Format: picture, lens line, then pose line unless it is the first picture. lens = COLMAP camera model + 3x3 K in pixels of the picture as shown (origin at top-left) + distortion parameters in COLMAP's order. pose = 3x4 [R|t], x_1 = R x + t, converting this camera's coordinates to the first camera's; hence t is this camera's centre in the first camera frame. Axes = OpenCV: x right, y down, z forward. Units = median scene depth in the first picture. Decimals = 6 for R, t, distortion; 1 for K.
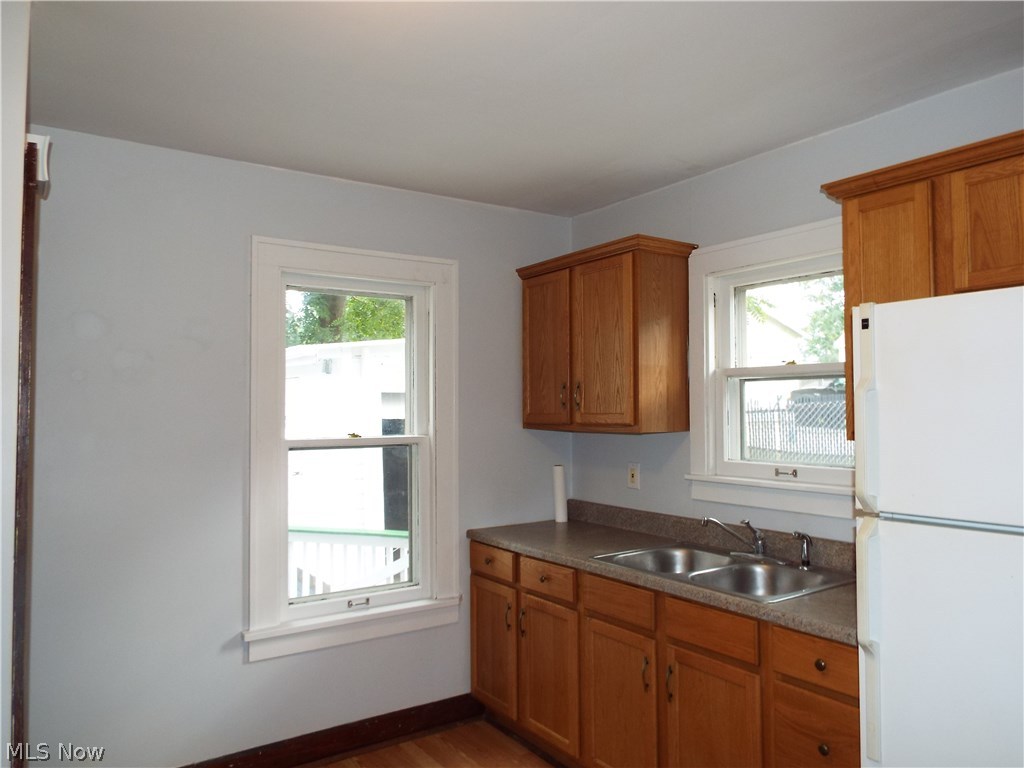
lens RADIAL K [[751.2, 0, 515.8], [0, 751.2, 381.6], [0, 0, 1]] dist [0.022307, -0.028832]
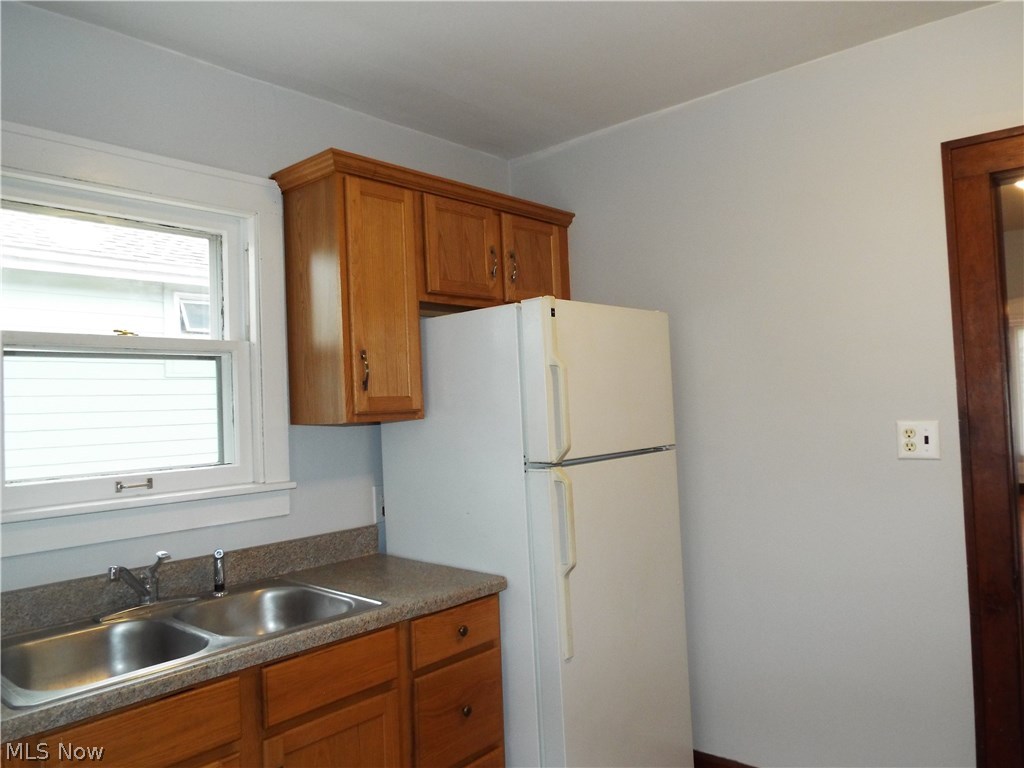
lens RADIAL K [[751.2, 0, 515.2], [0, 751.2, 384.3], [0, 0, 1]] dist [0.022307, -0.028832]
pose [[-0.238106, 0.040275, 0.970404, -0.545124], [0.004588, 0.999175, -0.040343, 0.069267], [-0.971228, -0.005153, -0.238095, 1.023353]]
